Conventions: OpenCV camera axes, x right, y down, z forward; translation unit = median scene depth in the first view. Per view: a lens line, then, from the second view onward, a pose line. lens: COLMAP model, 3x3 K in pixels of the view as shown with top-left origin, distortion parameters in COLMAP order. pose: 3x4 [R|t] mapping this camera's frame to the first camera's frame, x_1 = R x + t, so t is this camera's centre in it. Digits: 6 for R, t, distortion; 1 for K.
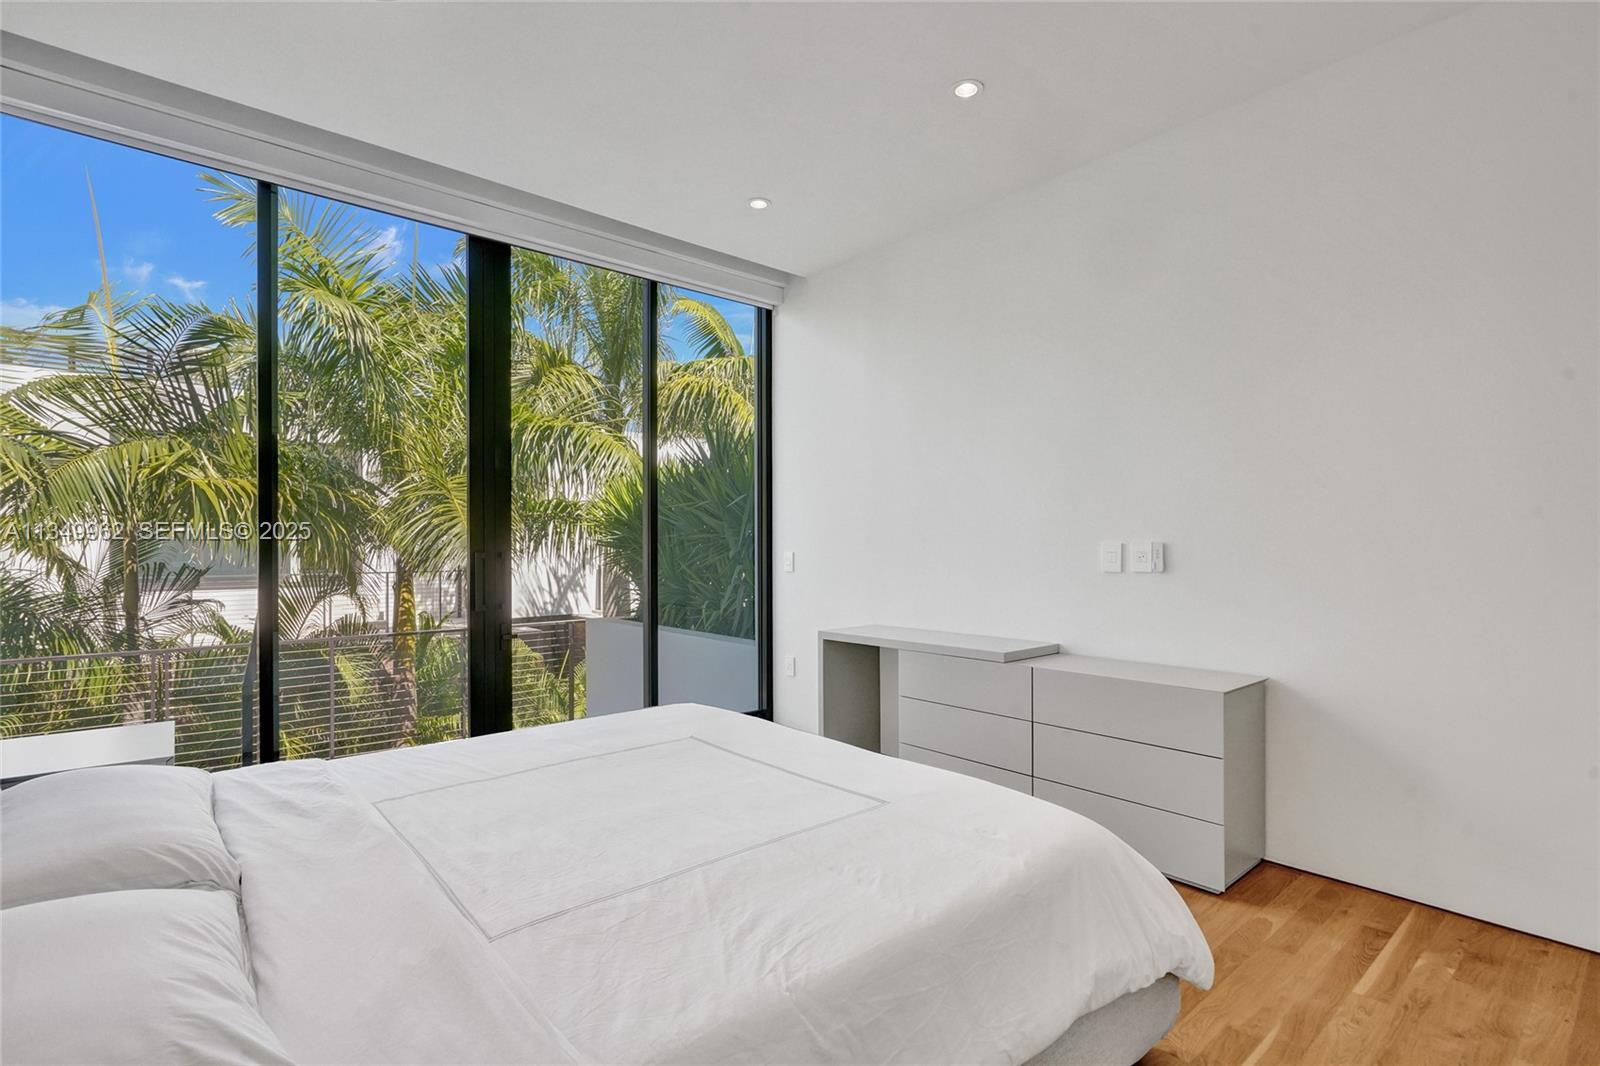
lens RADIAL K [[757.6, 0, 800.0], [0, 757.6, 533.0], [0, 0, 1]] dist [-0.001985, -0.000332]
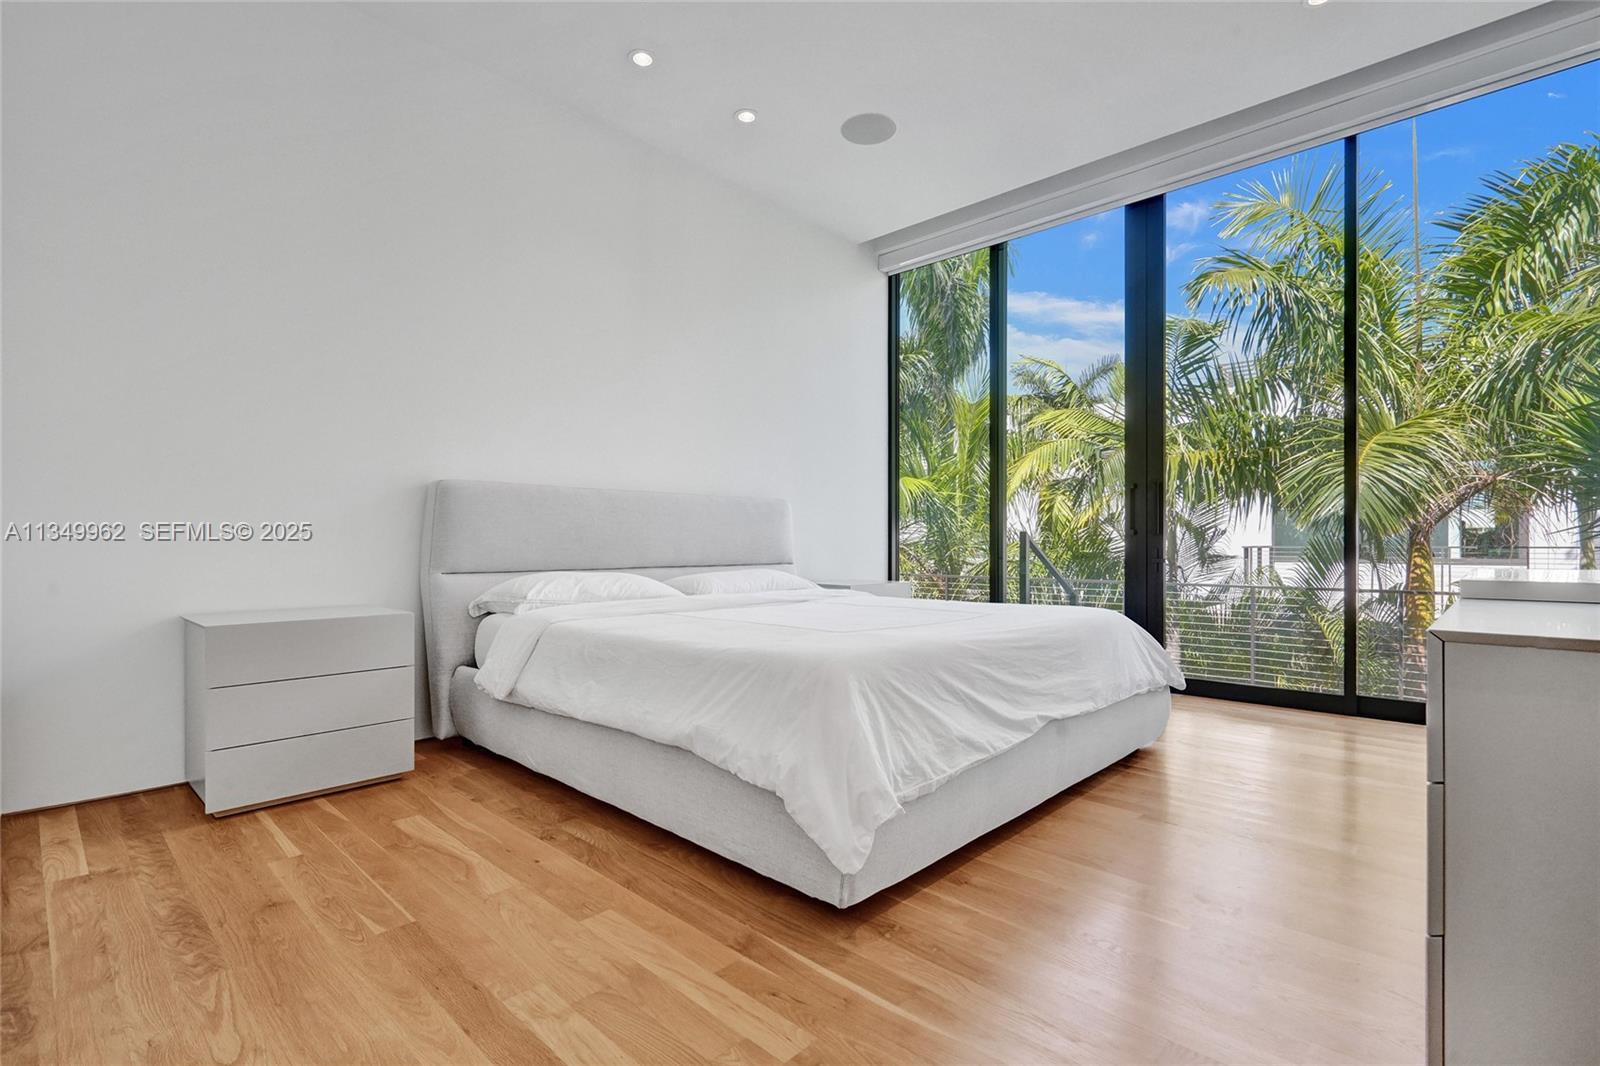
lens RADIAL K [[757.6, 0, 800.0], [0, 757.6, 533.0], [0, 0, 1]] dist [-0.001985, -0.000332]
pose [[0.098416, -0.005366, -0.995131, 0.628446], [0.011444, 0.999925, -0.004260, 0.095326], [0.995080, -0.010969, 0.098470, 0.388123]]
